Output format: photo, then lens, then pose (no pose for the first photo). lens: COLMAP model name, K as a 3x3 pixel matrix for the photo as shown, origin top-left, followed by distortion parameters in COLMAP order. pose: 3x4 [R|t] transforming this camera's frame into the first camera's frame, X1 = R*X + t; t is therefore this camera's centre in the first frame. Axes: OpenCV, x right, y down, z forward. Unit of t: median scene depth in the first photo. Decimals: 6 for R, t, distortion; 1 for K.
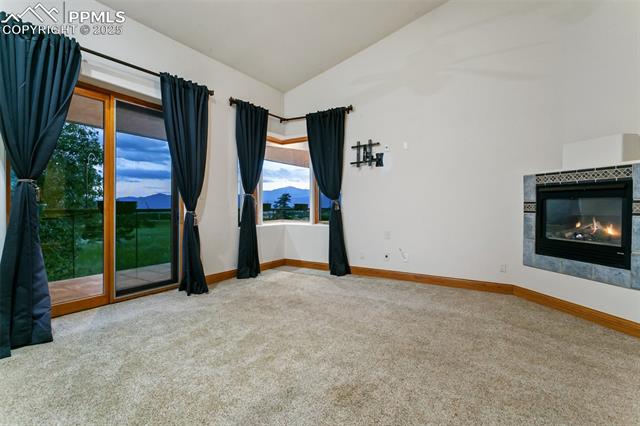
lens RADIAL K [[302.0, 0, 317.1], [0, 302.0, 210.0], [0, 0, 1]] dist [-0.006332, 0.001566]
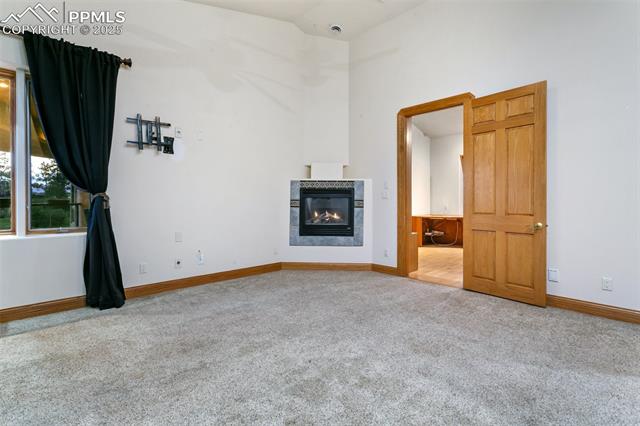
lens RADIAL K [[302.0, 0, 309.2], [0, 302.0, 204.9], [0, 0, 1]] dist [-0.006332, 0.001566]
pose [[0.256614, -0.009164, 0.966471, -0.630081], [0.010787, 0.999920, 0.006617, -0.010793], [-0.966454, 0.008728, 0.256692, 0.565462]]
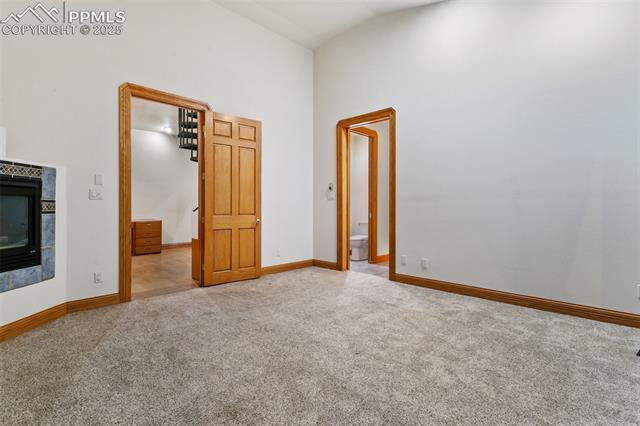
lens RADIAL K [[302.0, 0, 326.5], [0, 302.0, 207.7], [0, 0, 1]] dist [-0.006332, 0.001566]
pose [[-0.981955, -0.009848, 0.188856, -0.118191], [-0.005552, 0.999714, 0.023265, -0.024764], [-0.189031, 0.021796, -0.981729, 1.348551]]
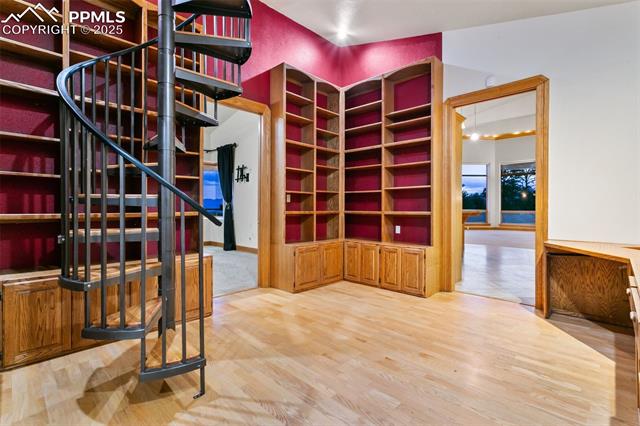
lens RADIAL K [[302.0, 0, 319.0], [0, 302.0, 210.5], [0, 0, 1]] dist [-0.006332, 0.001566]
pose [[0.981867, -0.000900, -0.189570, 1.148843], [0.000202, 0.999993, -0.003703, 0.016468], [0.189572, 0.003597, 0.981860, -0.628270]]
